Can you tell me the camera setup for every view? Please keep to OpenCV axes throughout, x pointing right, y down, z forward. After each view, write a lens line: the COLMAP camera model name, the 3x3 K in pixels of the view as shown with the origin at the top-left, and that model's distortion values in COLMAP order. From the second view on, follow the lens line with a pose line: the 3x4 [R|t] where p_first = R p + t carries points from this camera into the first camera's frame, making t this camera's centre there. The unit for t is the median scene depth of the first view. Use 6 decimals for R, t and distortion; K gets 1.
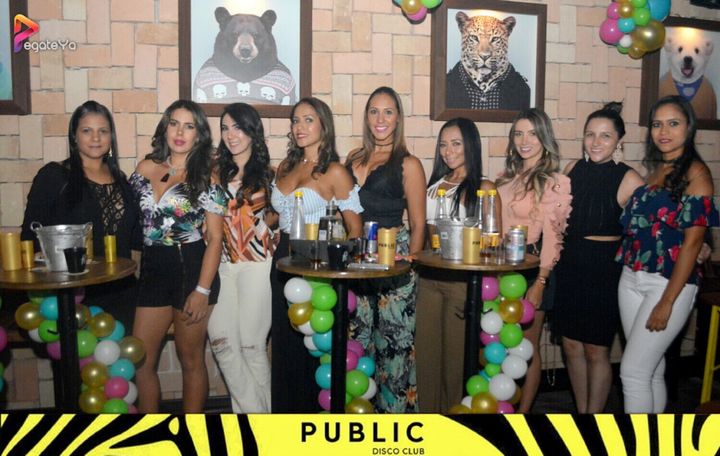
lens RADIAL K [[620.0, 0, 360.0], [0, 620.0, 228.0], [0, 0, 1]] dist [-0.056133, -0.001684]
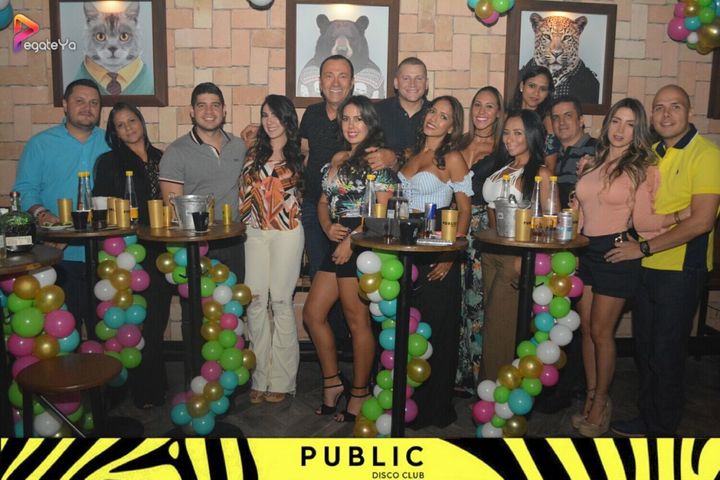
lens RADIAL K [[609.1, 0, 360.0], [0, 609.1, 240.0], [0, 0, 1]] dist [-0.053308, 0.001632]
pose [[0.983741, 0.038464, -0.175426, 0.062697], [-0.030510, 0.998390, 0.047817, 0.012720], [0.176983, -0.041688, 0.983331, -0.137286]]
